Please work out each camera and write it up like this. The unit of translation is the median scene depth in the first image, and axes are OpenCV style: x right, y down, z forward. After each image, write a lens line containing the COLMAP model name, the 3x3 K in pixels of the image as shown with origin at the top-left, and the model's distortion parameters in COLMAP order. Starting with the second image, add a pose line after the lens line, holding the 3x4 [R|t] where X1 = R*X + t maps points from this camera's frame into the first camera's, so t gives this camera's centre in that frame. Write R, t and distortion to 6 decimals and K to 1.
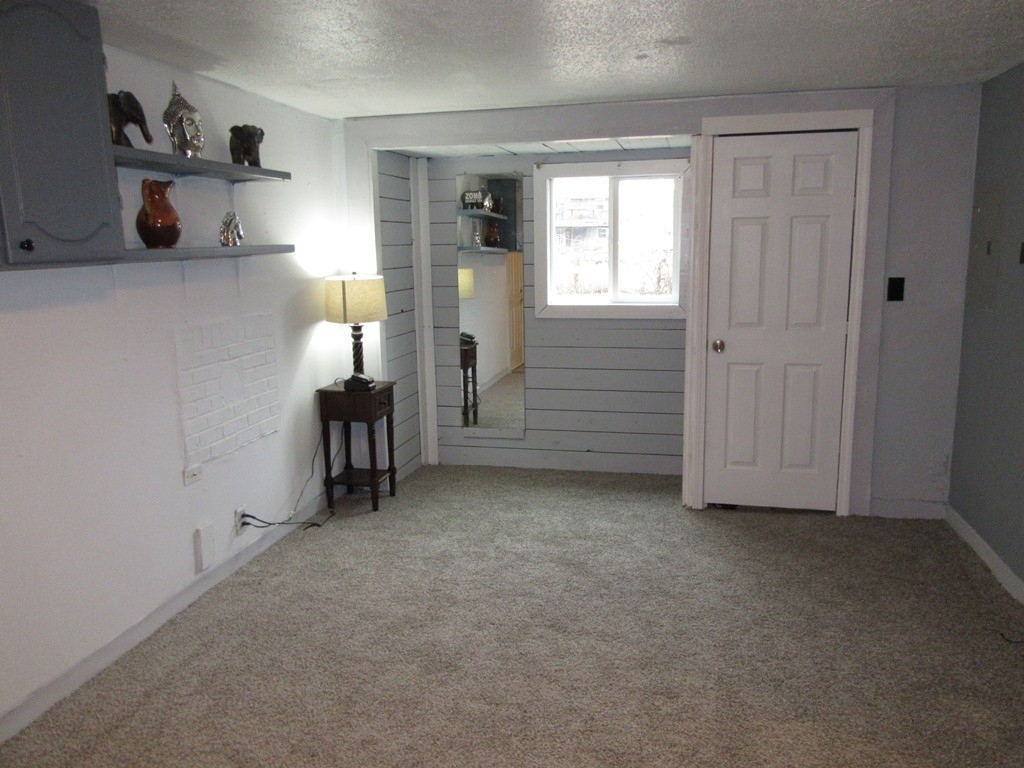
lens RADIAL K [[776.2, 0, 512.0], [0, 776.2, 384.0], [0, 0, 1]] dist [-0.018745, 0.000926]
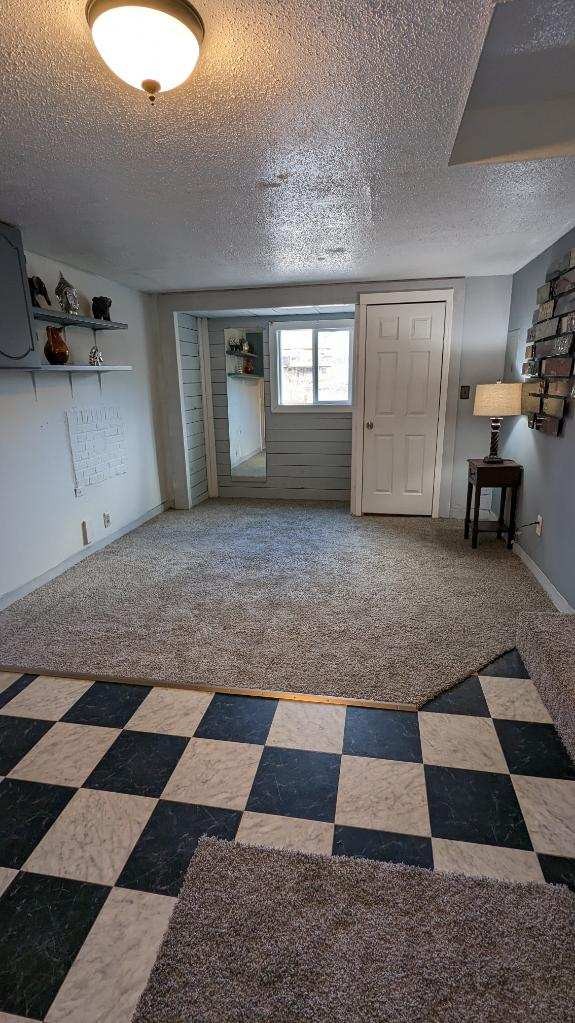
lens RADIAL K [[484.1, 0, 287.5], [0, 484.1, 511.5], [0, 0, 1]] dist [0.000075, -0.000284]
pose [[0.999356, -0.009484, 0.034604, 0.042009], [0.006356, 0.995977, 0.089389, 0.061247], [-0.035312, -0.089111, 0.995396, -0.170532]]
